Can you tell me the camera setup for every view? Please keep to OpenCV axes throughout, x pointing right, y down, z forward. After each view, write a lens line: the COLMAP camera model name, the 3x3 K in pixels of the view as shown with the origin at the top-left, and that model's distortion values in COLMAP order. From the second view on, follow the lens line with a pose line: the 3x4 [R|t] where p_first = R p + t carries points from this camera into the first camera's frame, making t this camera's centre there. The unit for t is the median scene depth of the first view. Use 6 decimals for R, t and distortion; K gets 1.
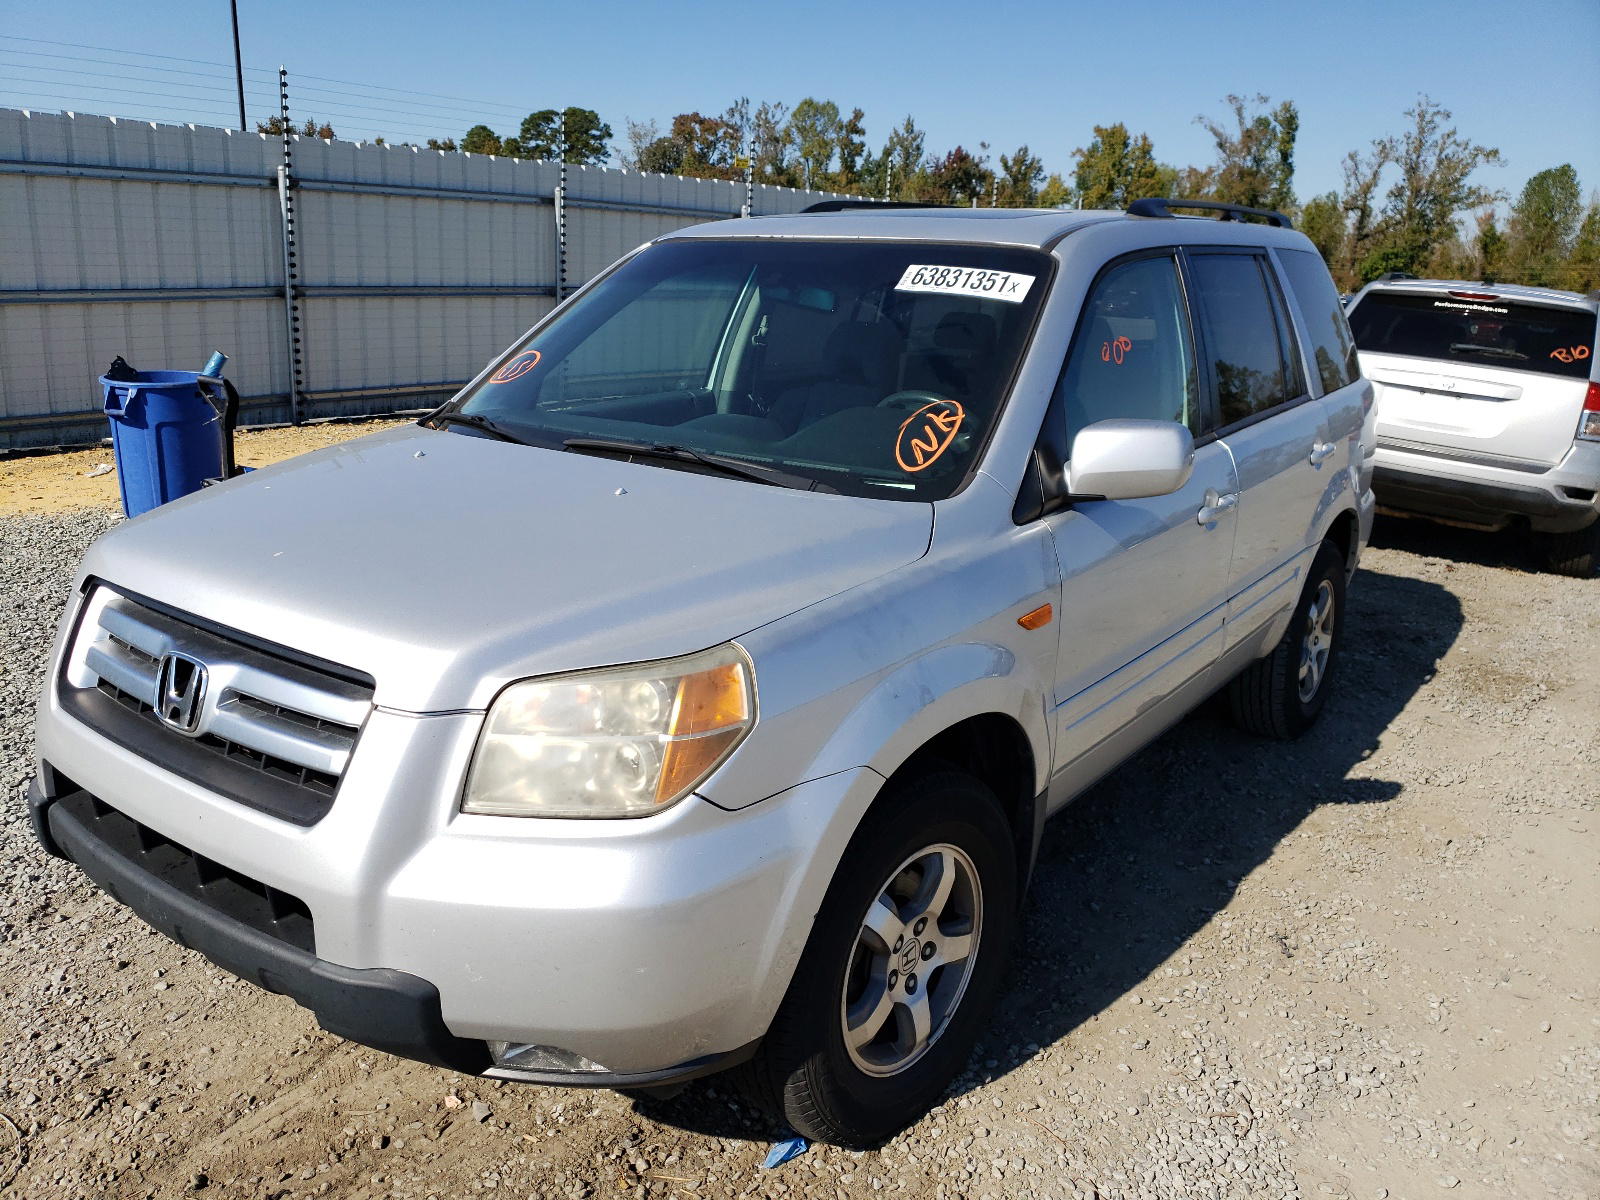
lens RADIAL K [[1432.4, 0, 796.4], [0, 1432.4, 590.6], [0, 0, 1]] dist [-0.000855, 0.029017]
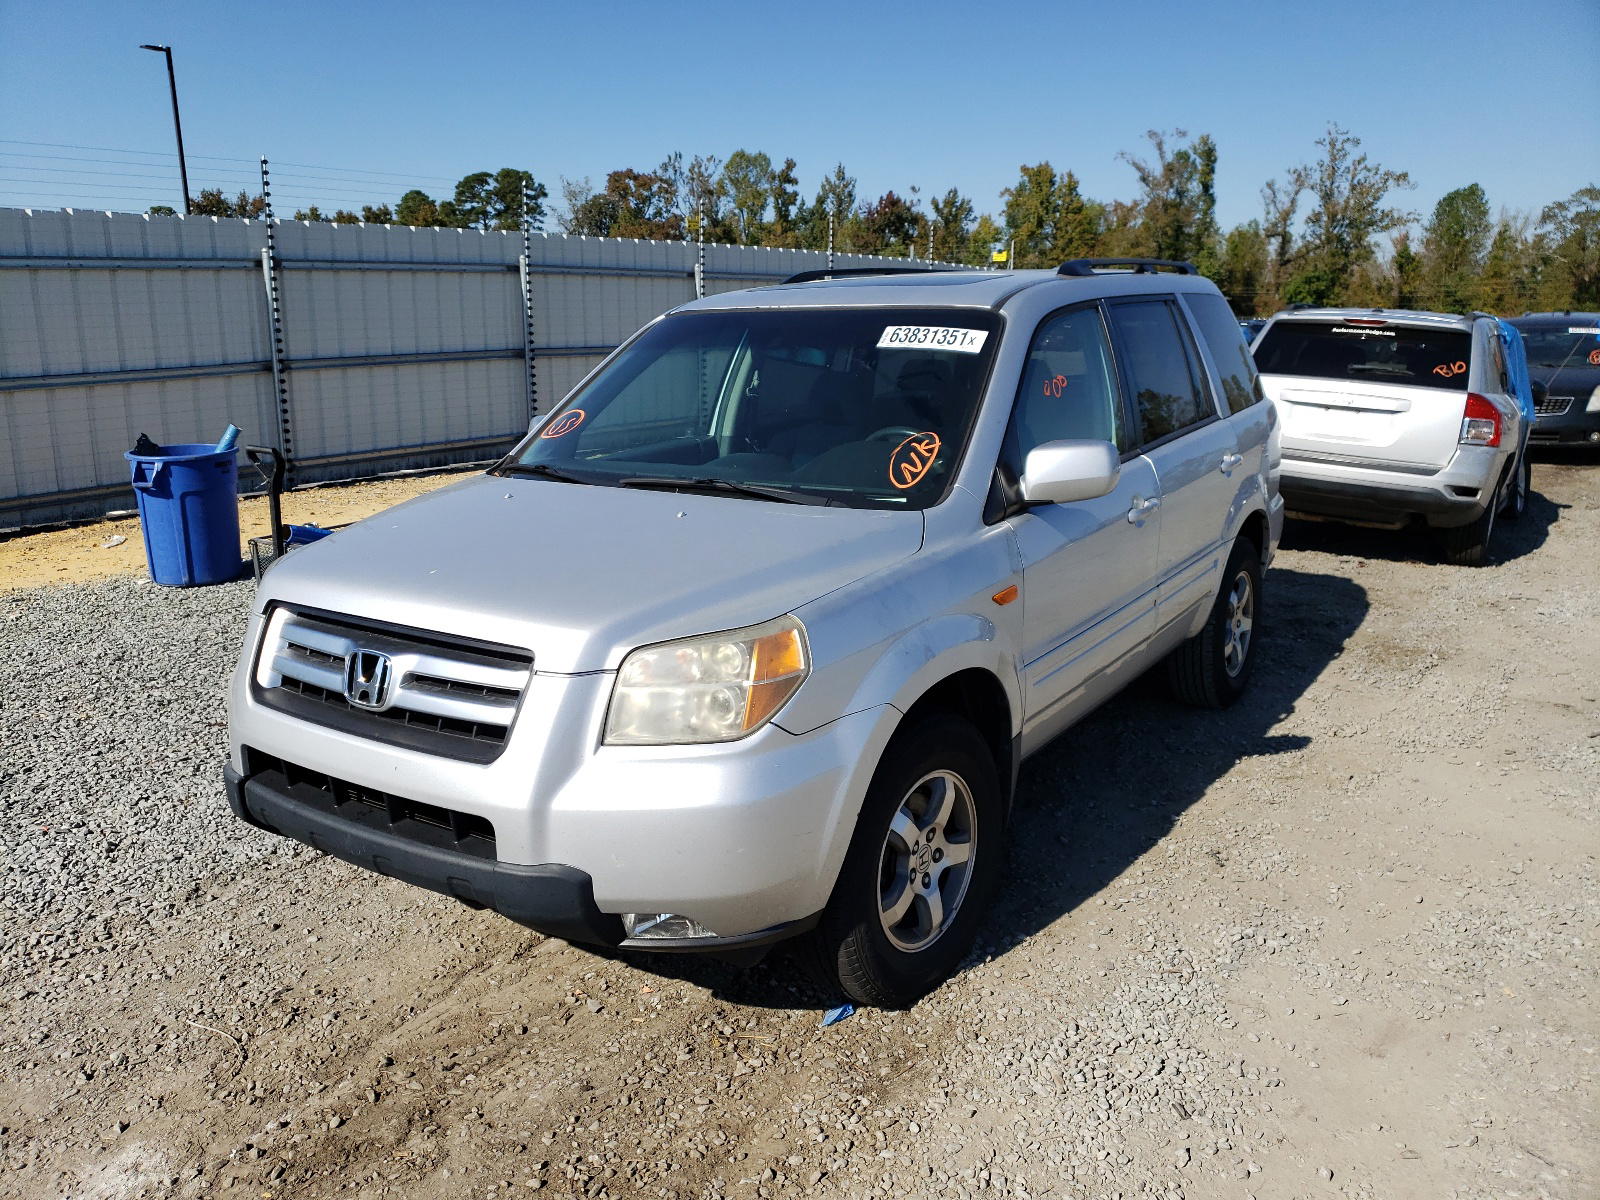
lens RADIAL K [[1432.4, 0, 799.2], [0, 1432.4, 602.4], [0, 0, 1]] dist [-0.000855, 0.029017]
pose [[0.997996, -0.052608, 0.035149, -0.045045], [0.053411, 0.998323, -0.022321, 0.030537], [-0.033916, 0.024154, 0.999133, -0.199739]]
